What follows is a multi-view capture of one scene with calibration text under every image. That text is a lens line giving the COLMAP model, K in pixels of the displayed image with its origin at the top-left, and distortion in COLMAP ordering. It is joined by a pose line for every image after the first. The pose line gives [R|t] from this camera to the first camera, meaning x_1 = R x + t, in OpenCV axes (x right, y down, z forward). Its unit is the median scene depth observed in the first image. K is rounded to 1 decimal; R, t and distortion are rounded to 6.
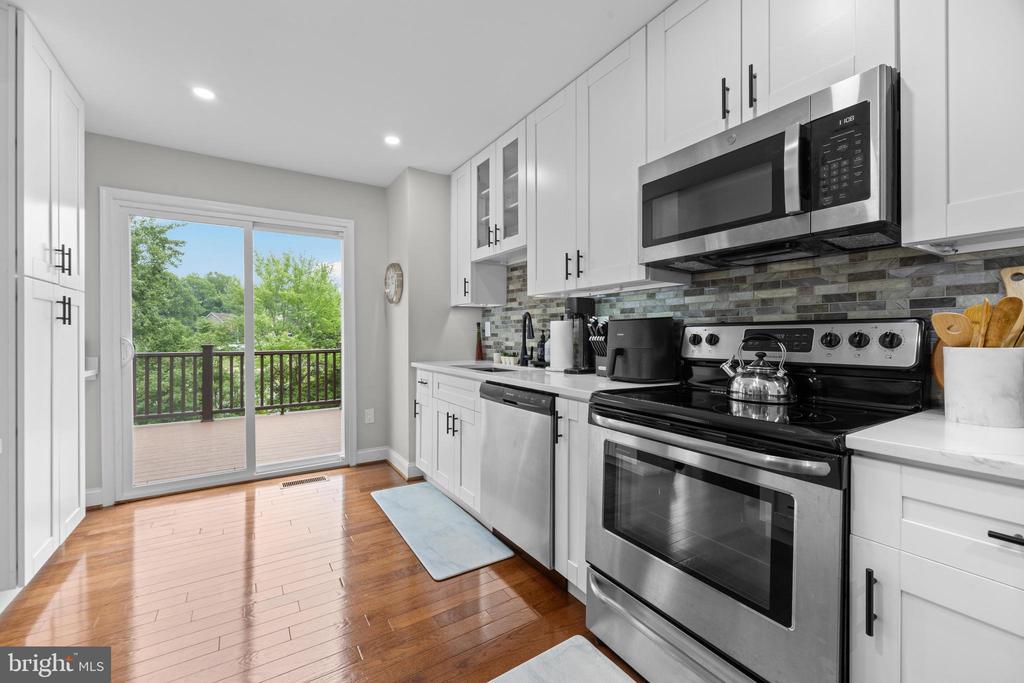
lens RADIAL K [[392.5, 0, 506.9], [0, 392.5, 339.0], [0, 0, 1]] dist [-0.006055, 0.000729]
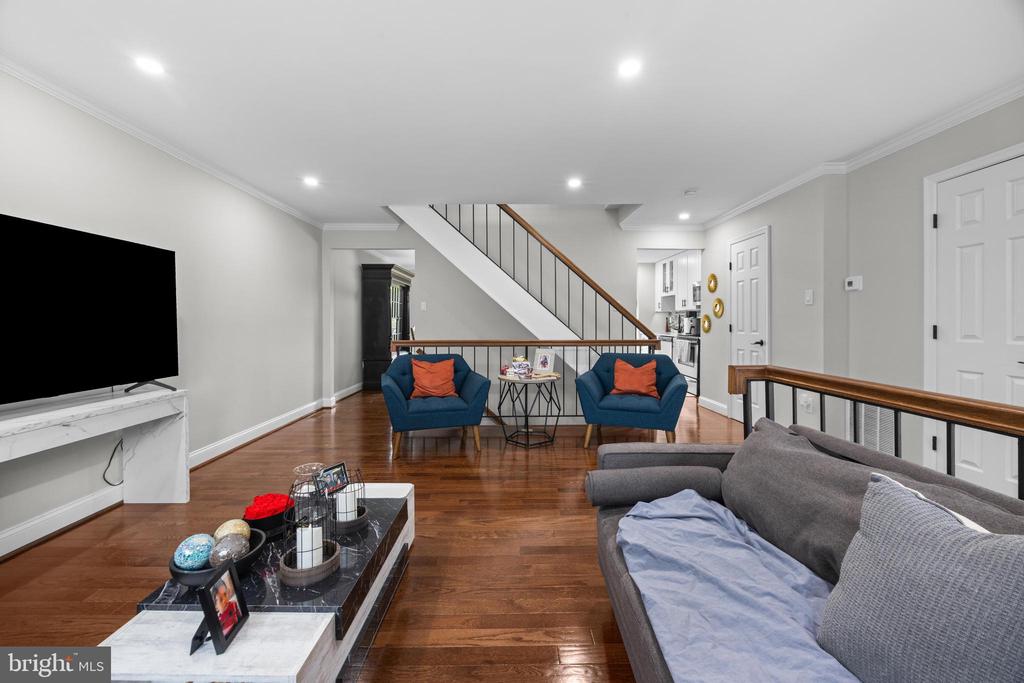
lens RADIAL K [[392.5, 0, 516.1], [0, 392.5, 320.5], [0, 0, 1]] dist [-0.006055, 0.000729]
pose [[0.840762, -0.000512, -0.541405, 0.530085], [-0.005253, 0.999945, -0.009102, 0.007172], [0.541380, 0.010496, 0.840712, -1.842809]]
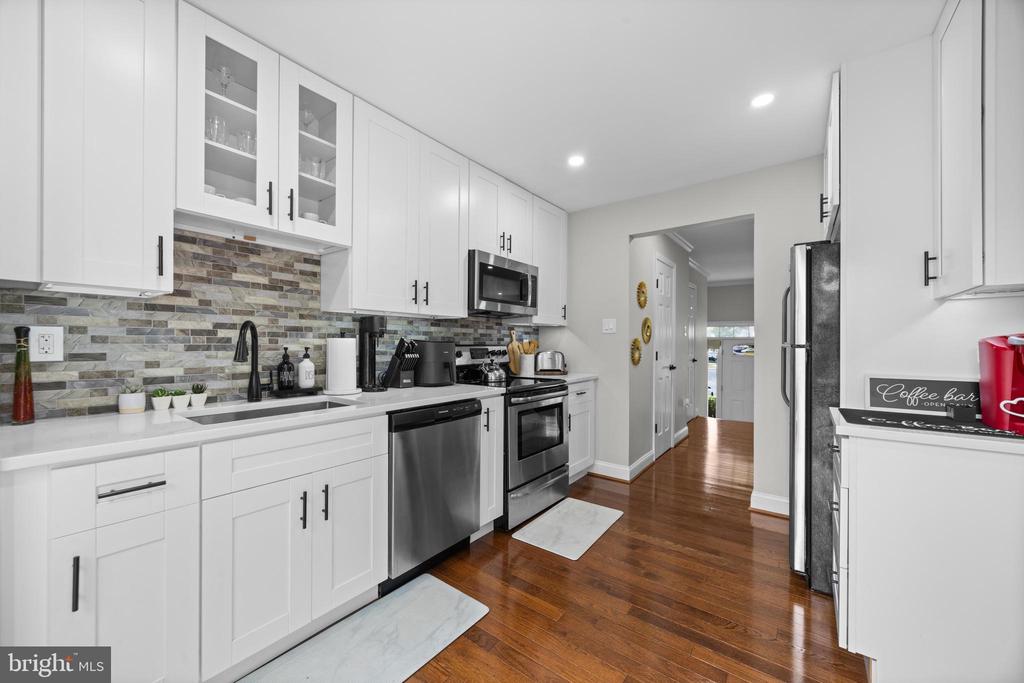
lens RADIAL K [[392.5, 0, 508.2], [0, 392.5, 342.6], [0, 0, 1]] dist [-0.006055, 0.000729]
pose [[-0.338049, -0.003776, 0.941121, -0.950909], [-0.001000, 0.999993, 0.003653, -0.045225], [-0.941128, 0.000293, -0.338050, 1.087574]]
